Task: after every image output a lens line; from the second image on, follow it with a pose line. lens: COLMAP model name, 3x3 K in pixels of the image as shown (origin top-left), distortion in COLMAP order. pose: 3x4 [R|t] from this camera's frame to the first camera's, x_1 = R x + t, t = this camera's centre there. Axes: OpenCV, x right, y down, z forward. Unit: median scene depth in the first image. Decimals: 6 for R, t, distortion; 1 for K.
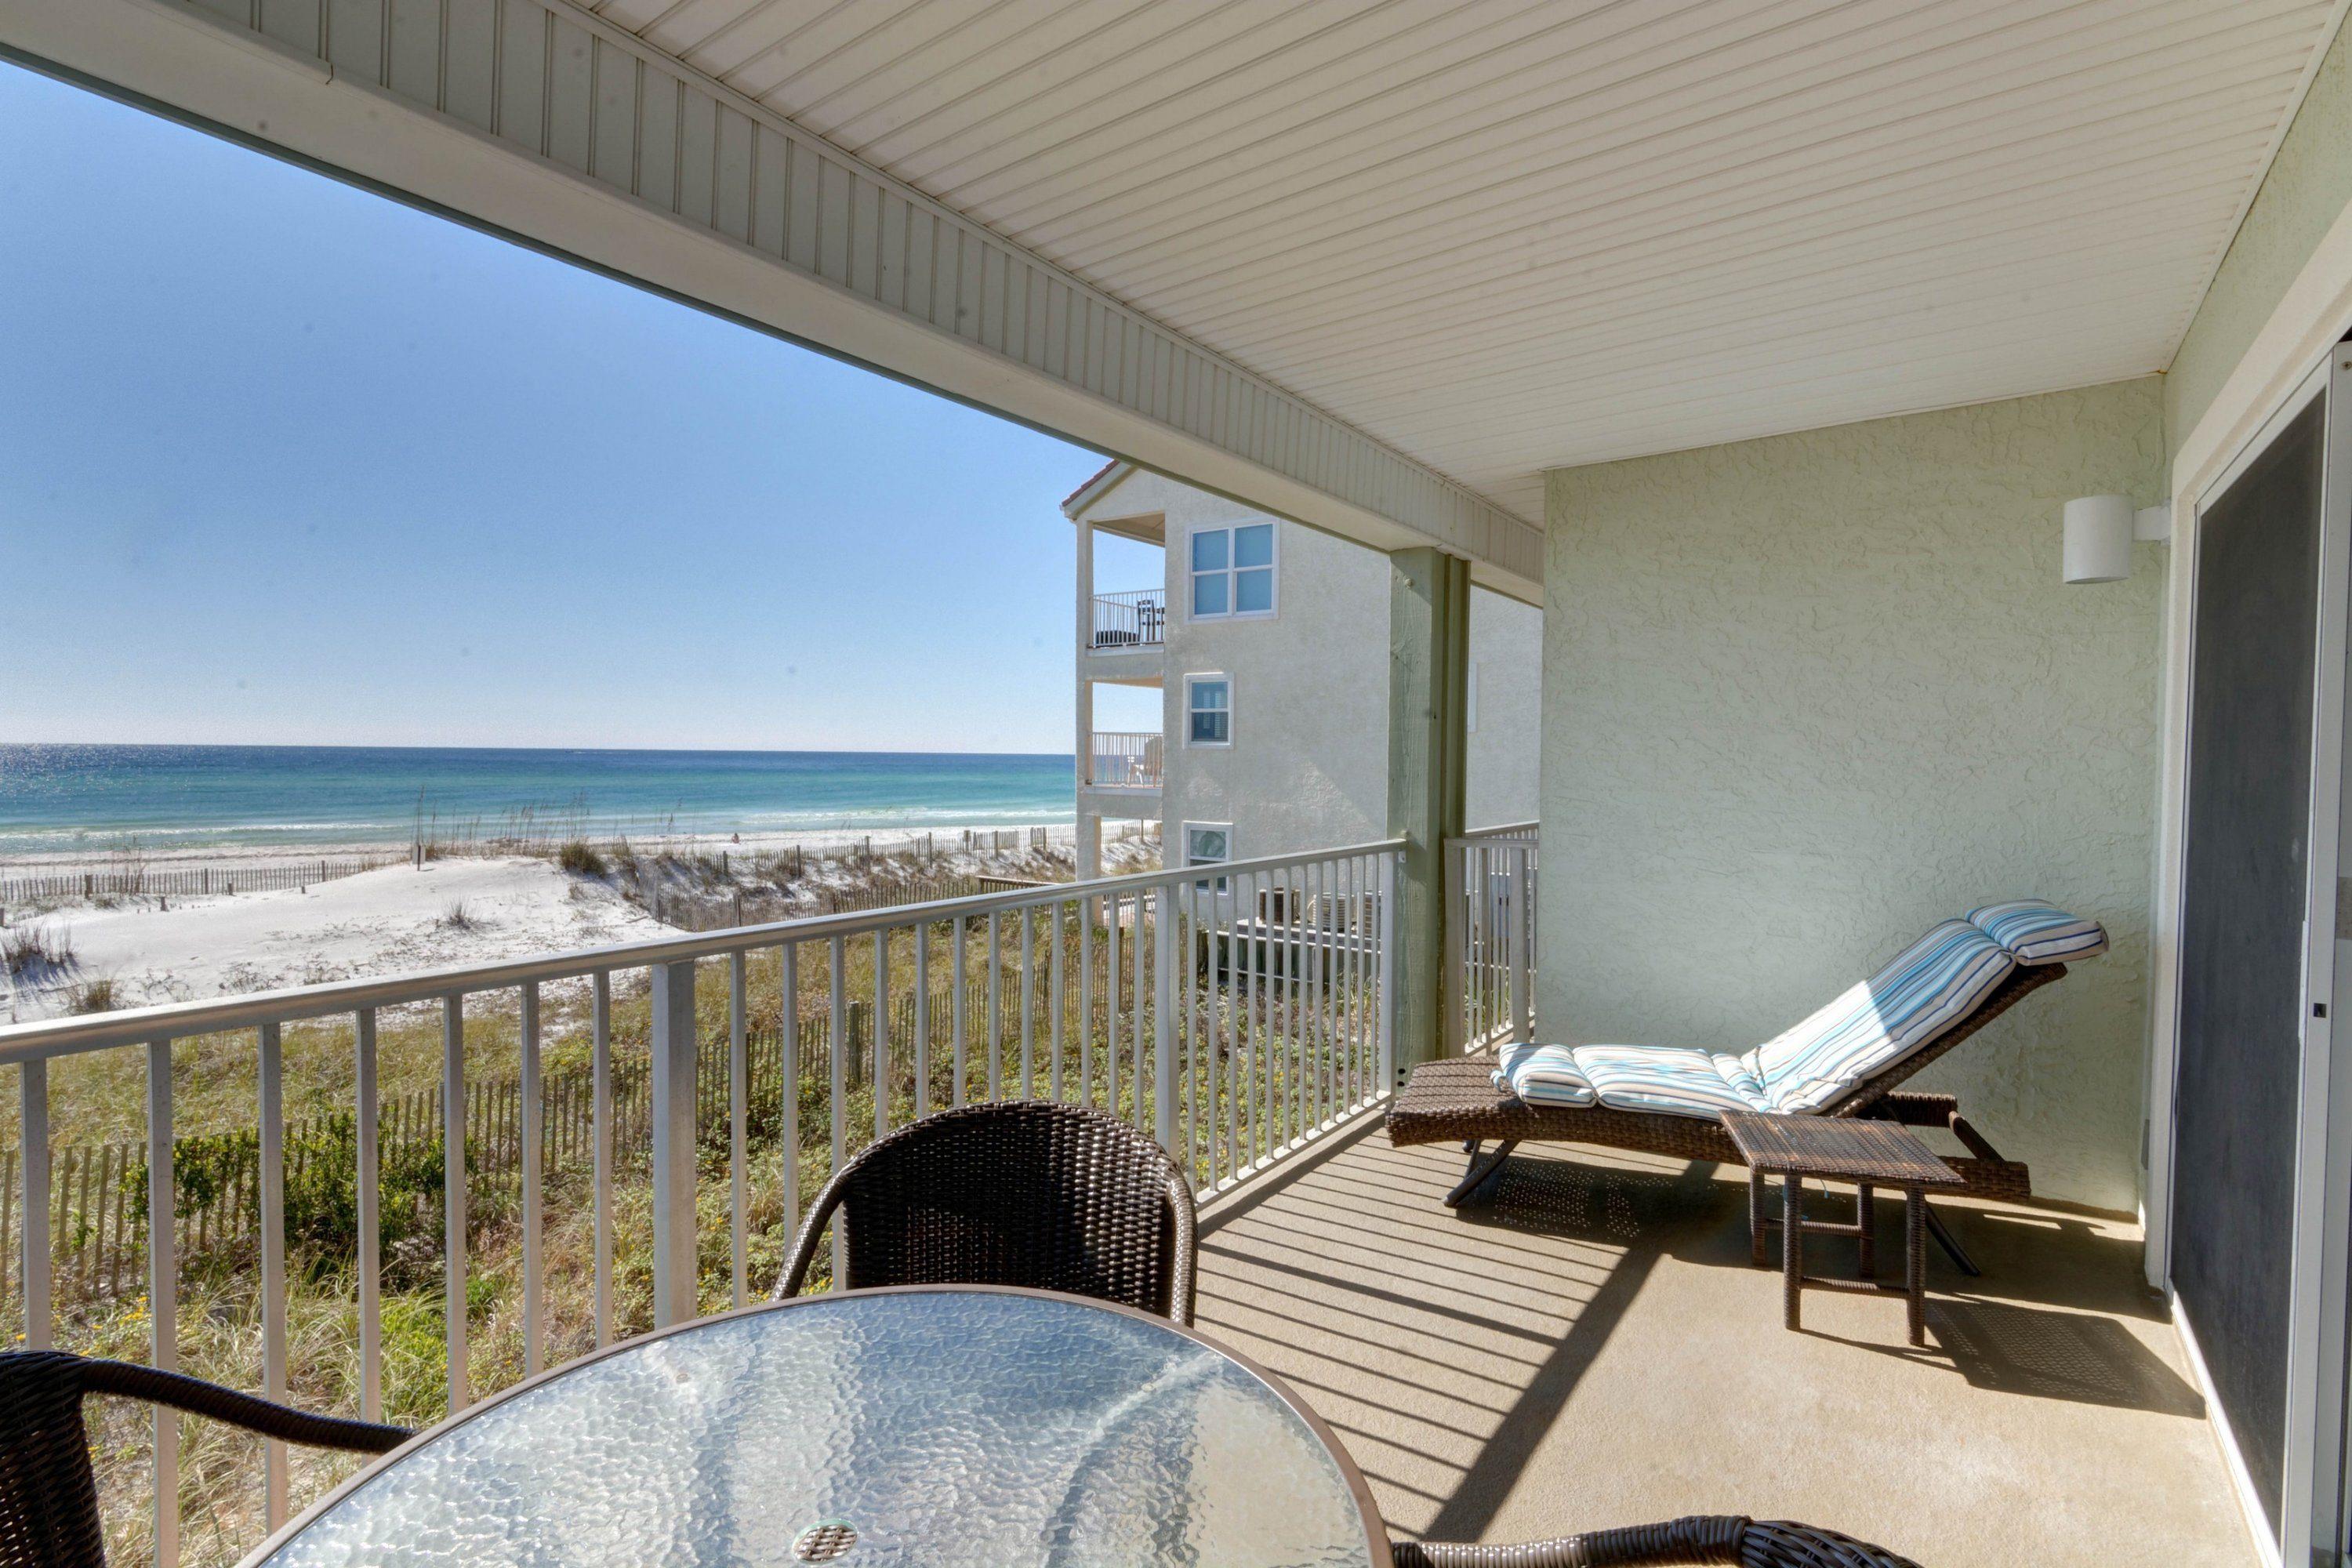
lens RADIAL K [[1130.5, 0, 1185.6], [0, 1130.5, 788.0], [0, 0, 1]] dist [0.001813, -0.002829]
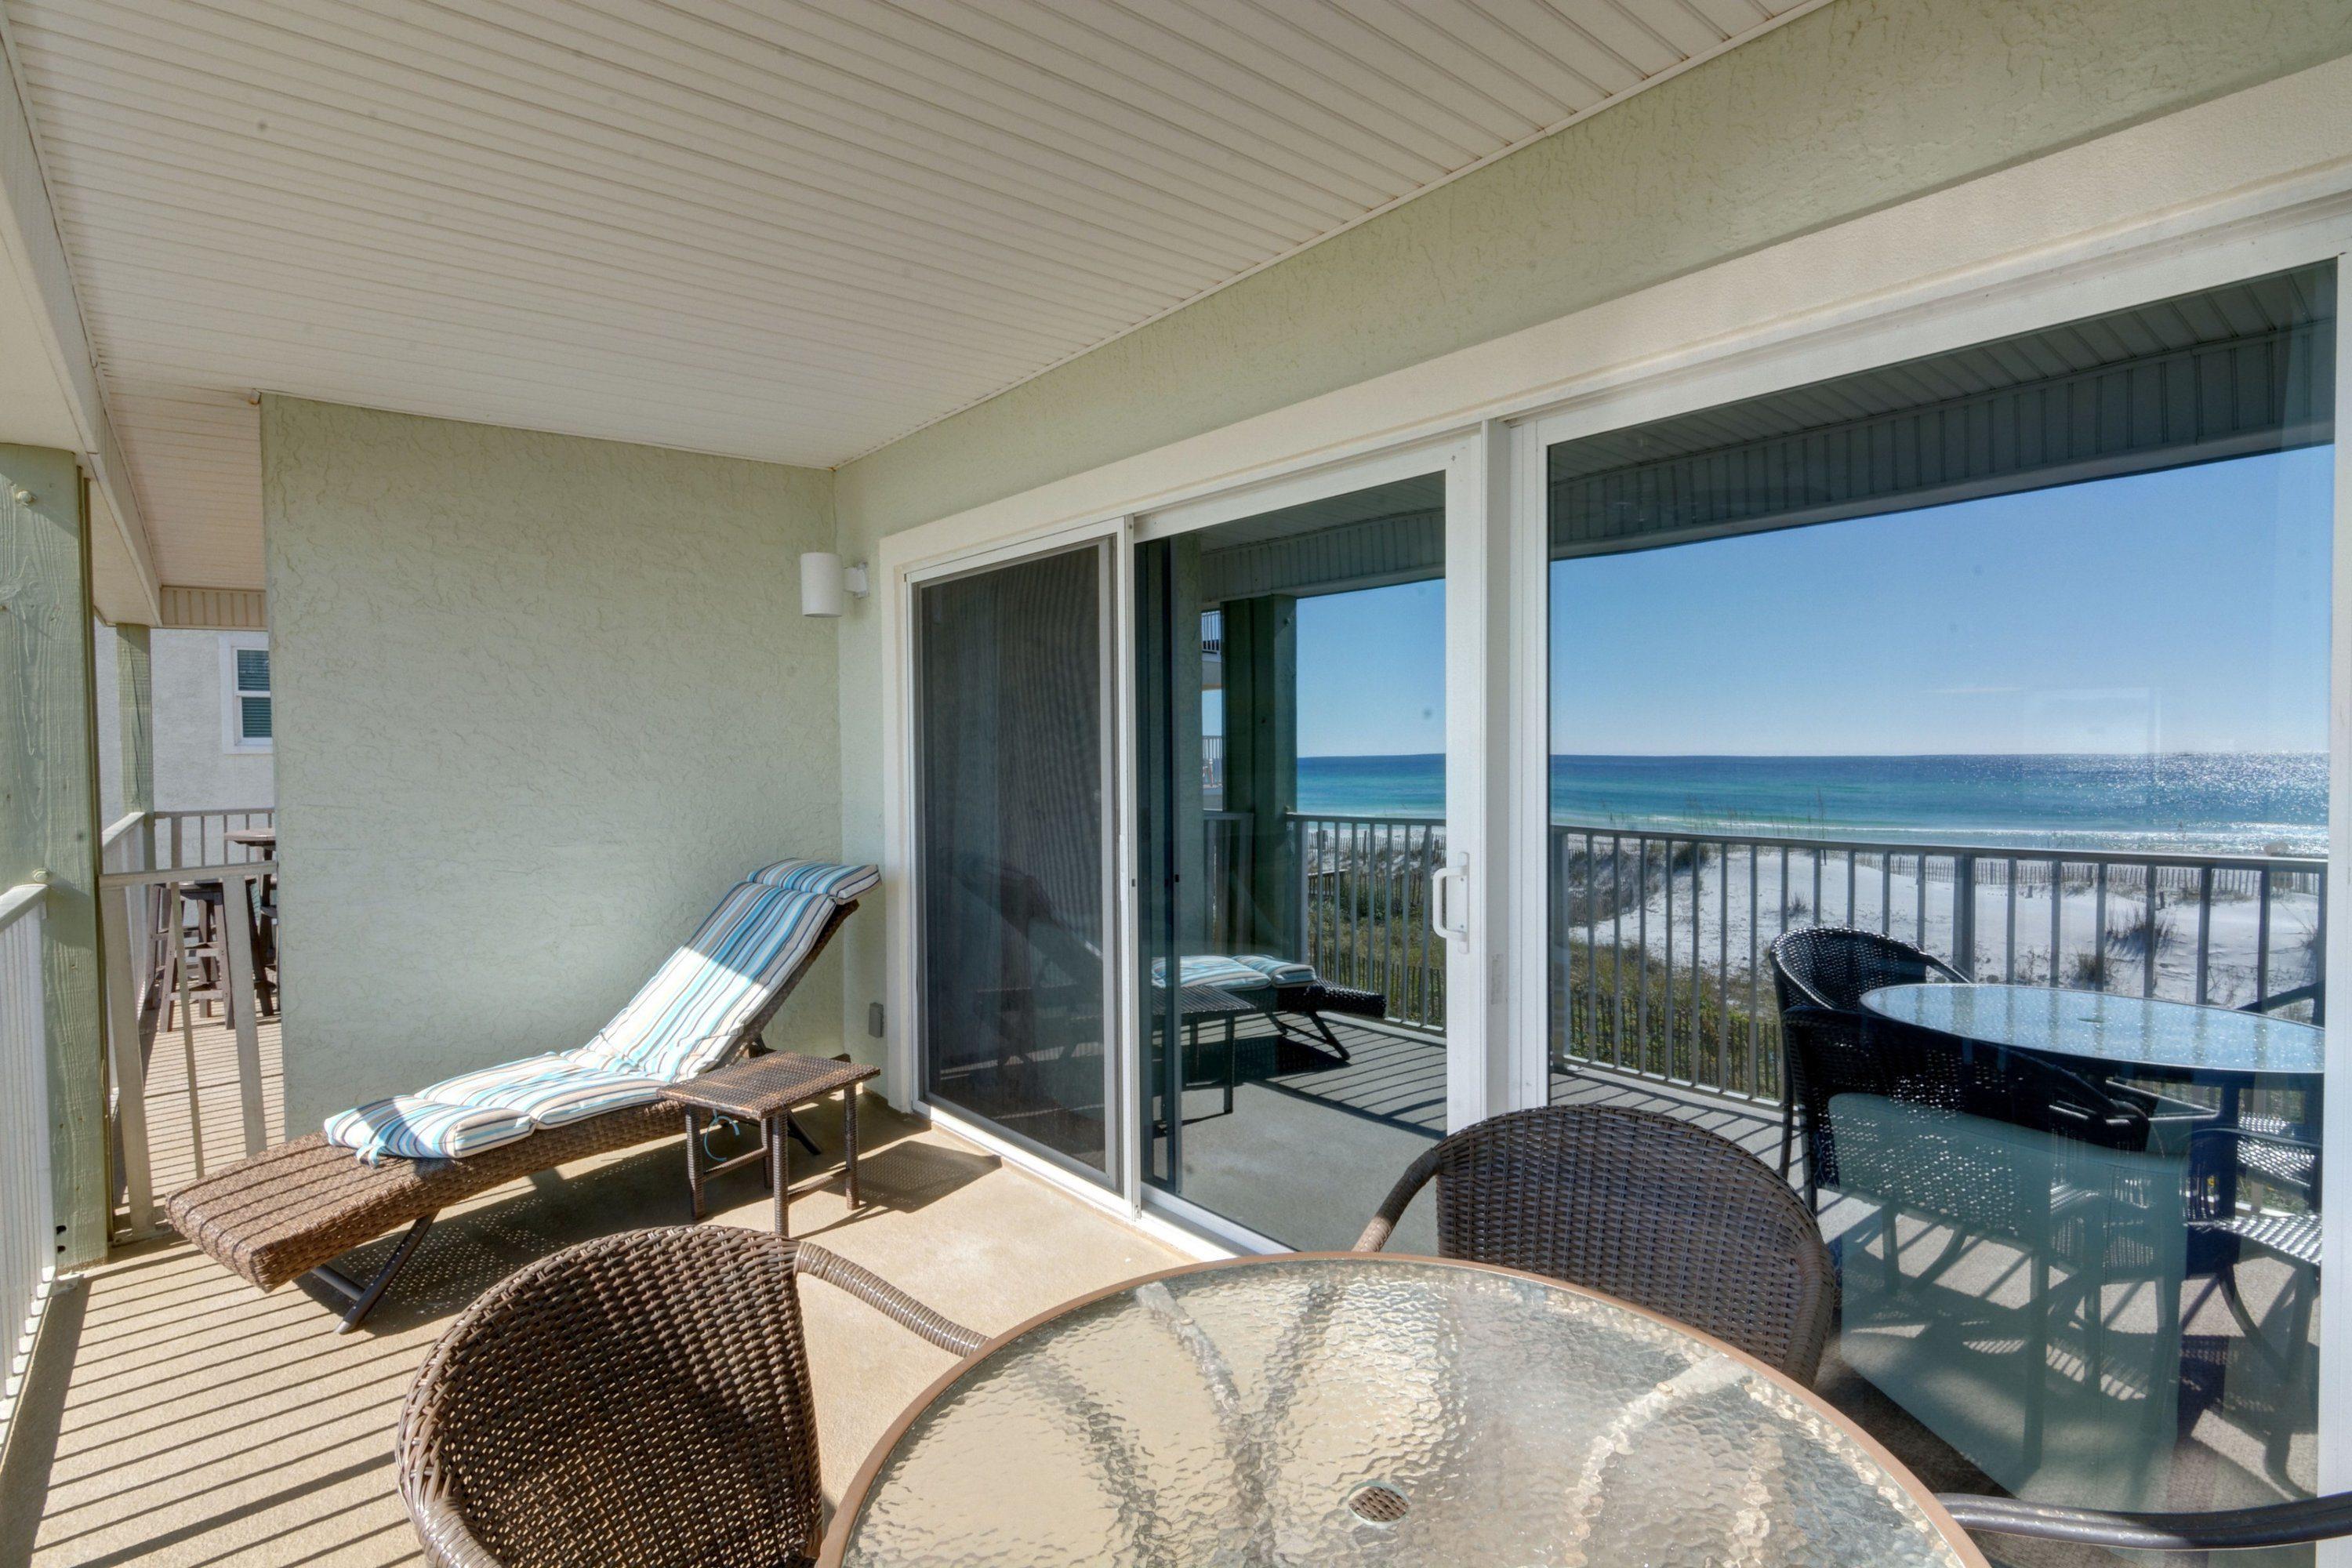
lens RADIAL K [[1130.5, 0, 1189.4], [0, 1130.5, 777.8], [0, 0, 1]] dist [0.001813, -0.002829]
pose [[0.245310, -0.038976, 0.968661, -0.380502], [0.039892, 0.998751, 0.030084, -0.013547], [-0.968623, 0.031262, 0.246559, 0.242032]]
